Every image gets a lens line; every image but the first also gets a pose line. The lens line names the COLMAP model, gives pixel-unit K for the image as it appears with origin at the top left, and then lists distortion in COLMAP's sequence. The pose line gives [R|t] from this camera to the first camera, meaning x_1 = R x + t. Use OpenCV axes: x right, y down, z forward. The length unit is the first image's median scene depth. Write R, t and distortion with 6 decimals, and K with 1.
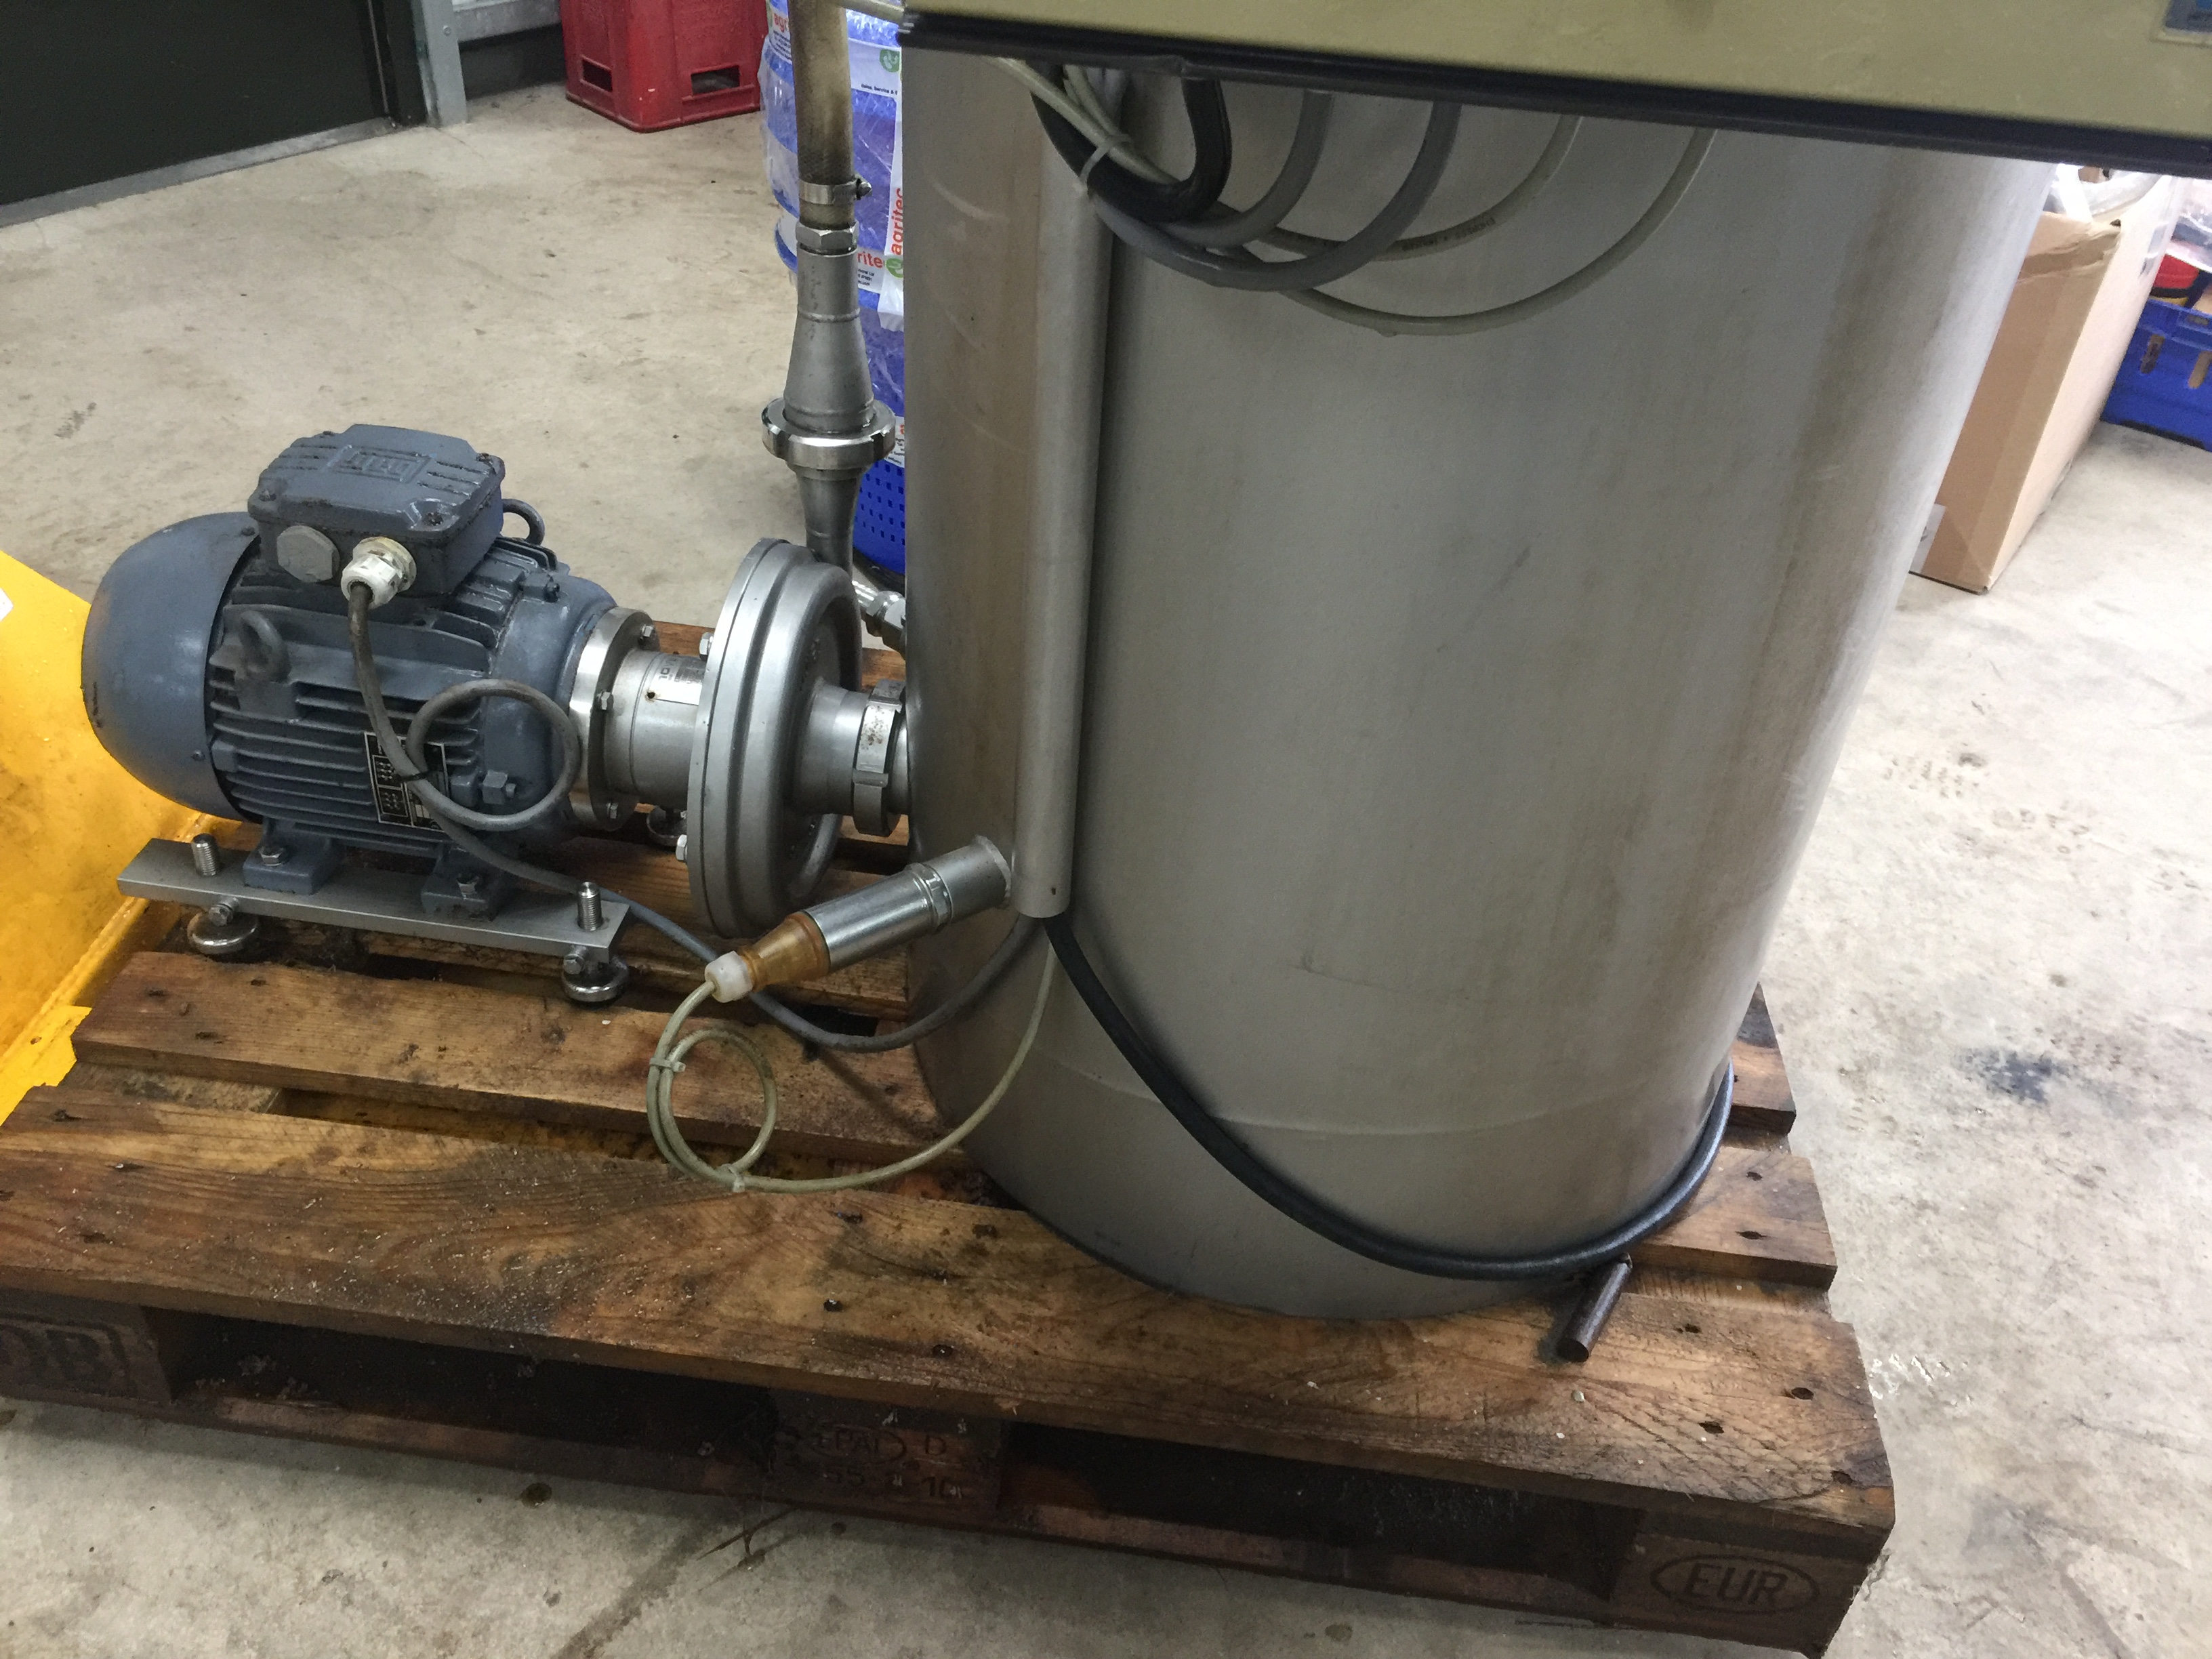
lens RADIAL K [[1918.5, 0, 1093.4], [0, 1918.5, 832.9], [0, 0, 1]] dist [0.095367, -0.126671]
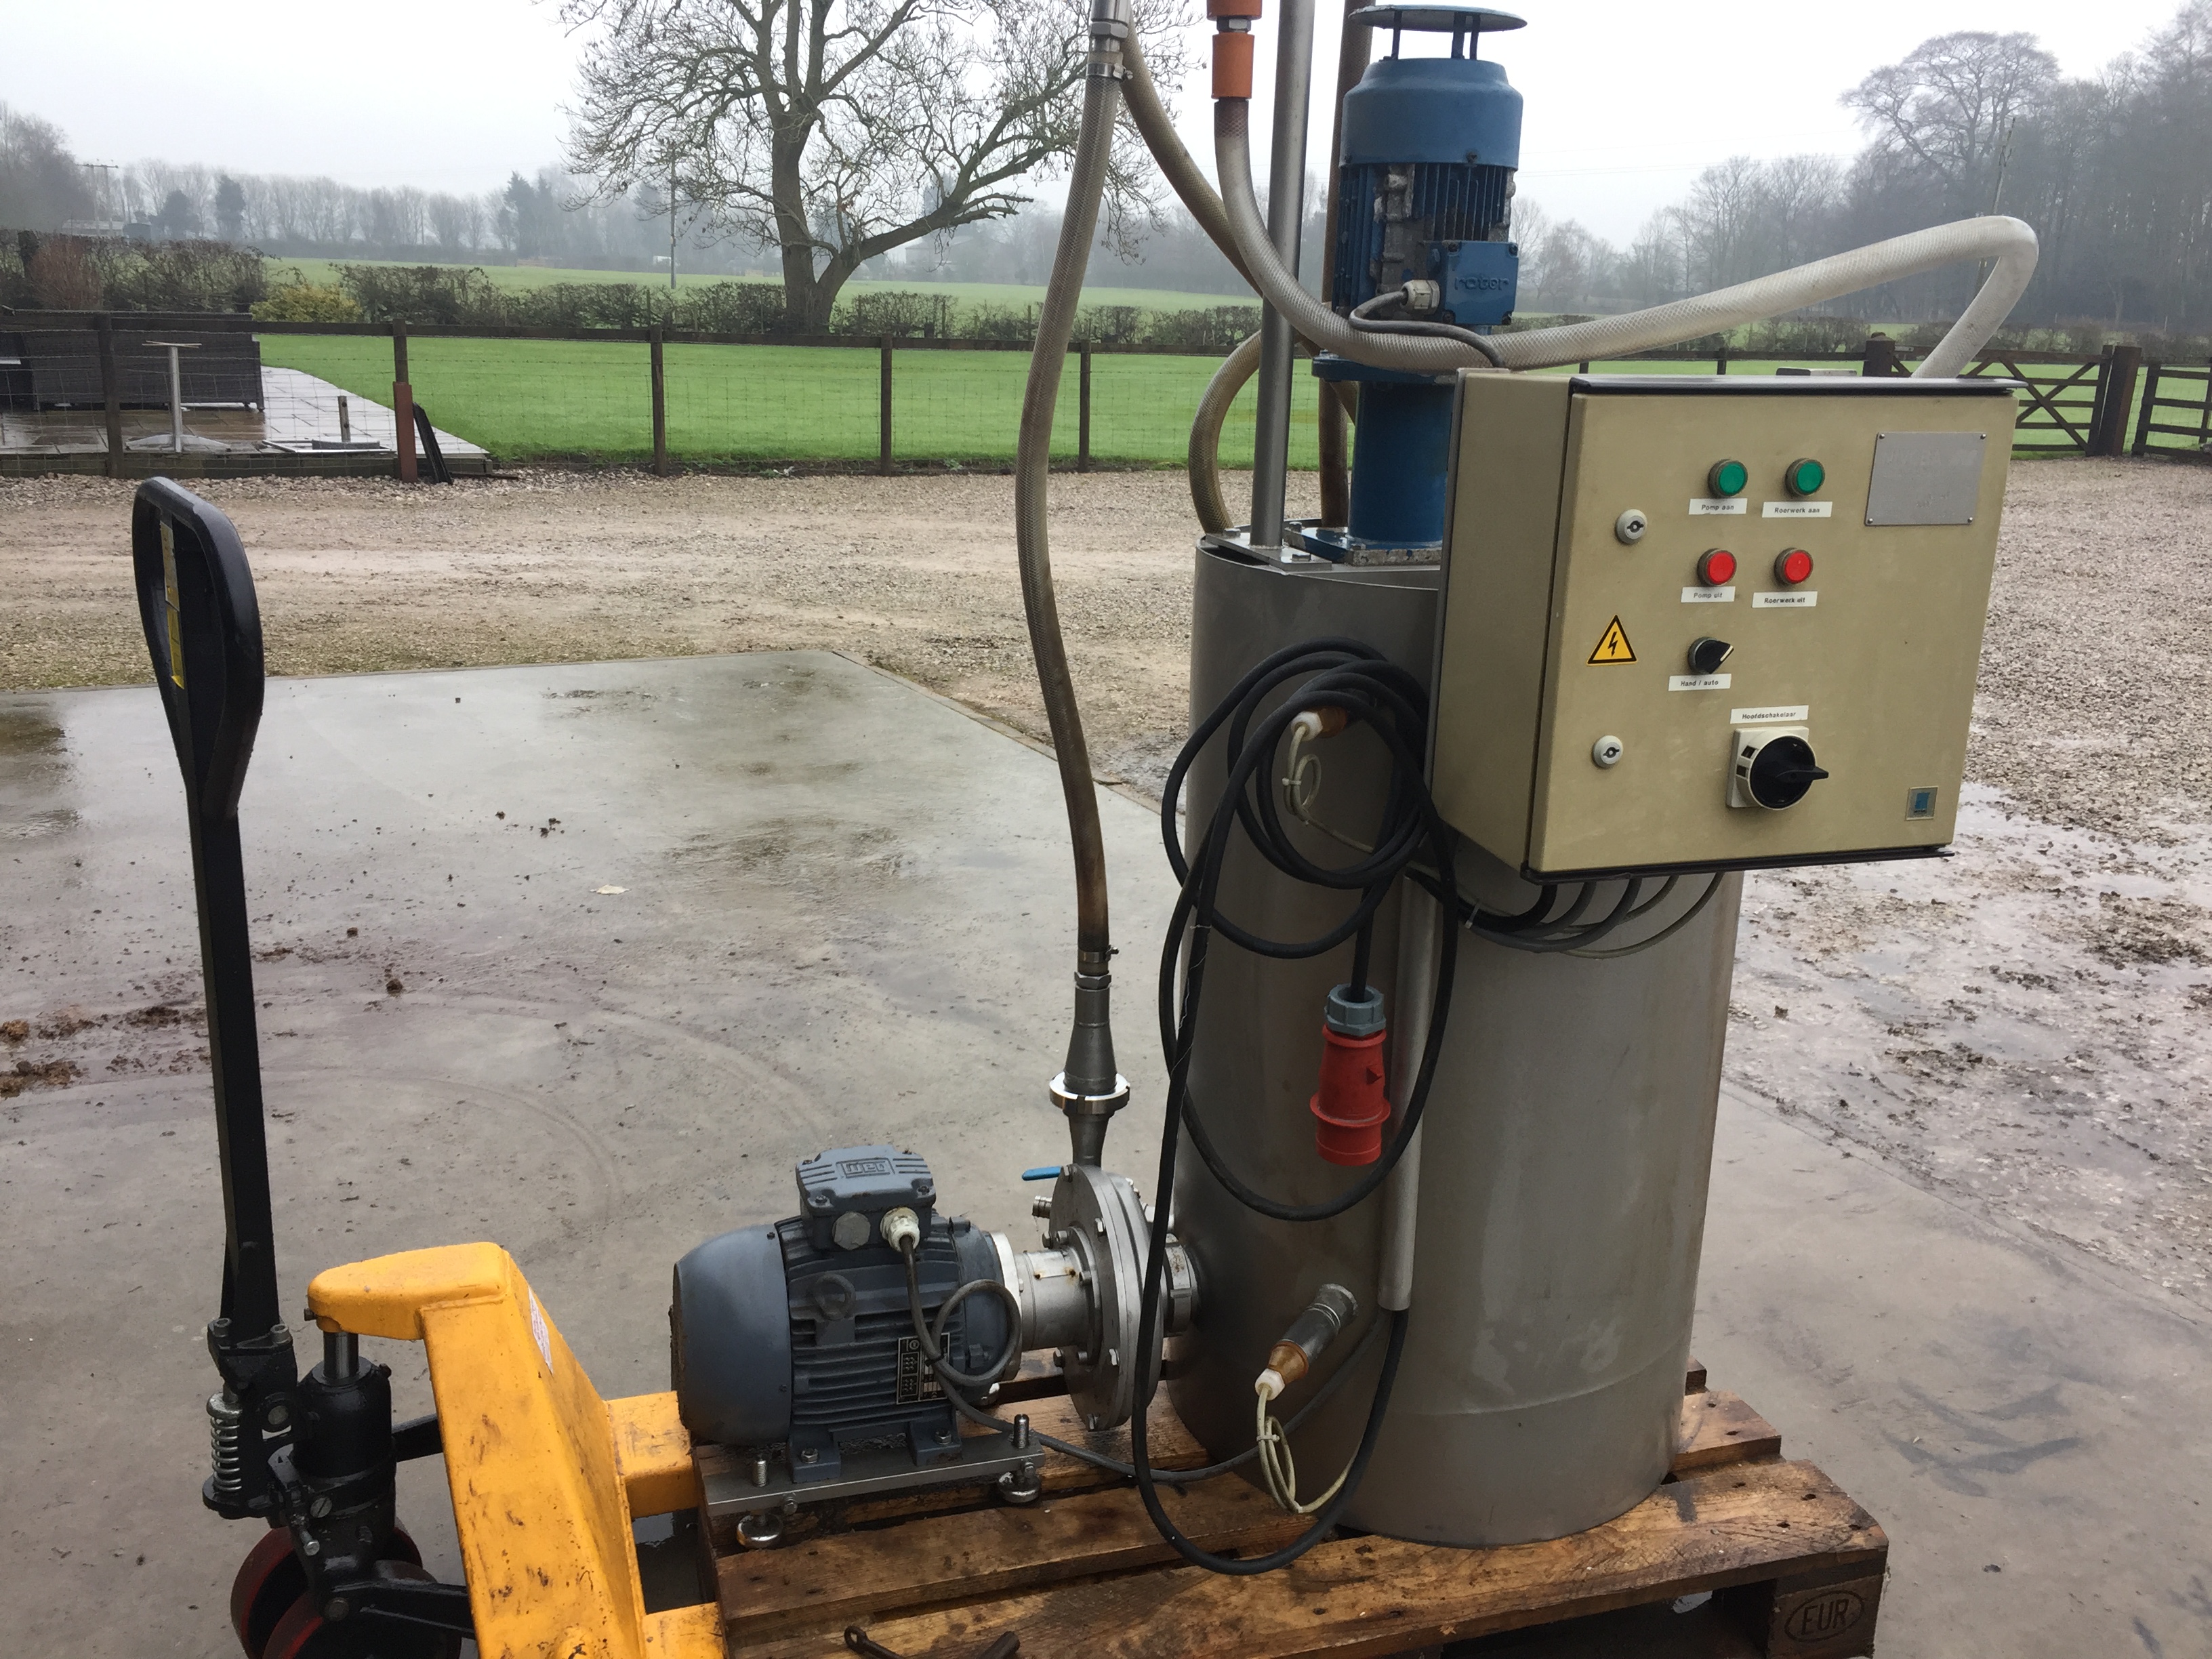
lens RADIAL K [[1918.5, 0, 1112.3], [0, 1918.5, 812.5], [0, 0, 1]] dist [0.095367, -0.126671]
pose [[0.913036, -0.146684, 0.380590, -0.758016], [0.268263, 0.918838, -0.289432, 0.054271], [-0.307246, 0.366360, 0.878283, -0.563192]]
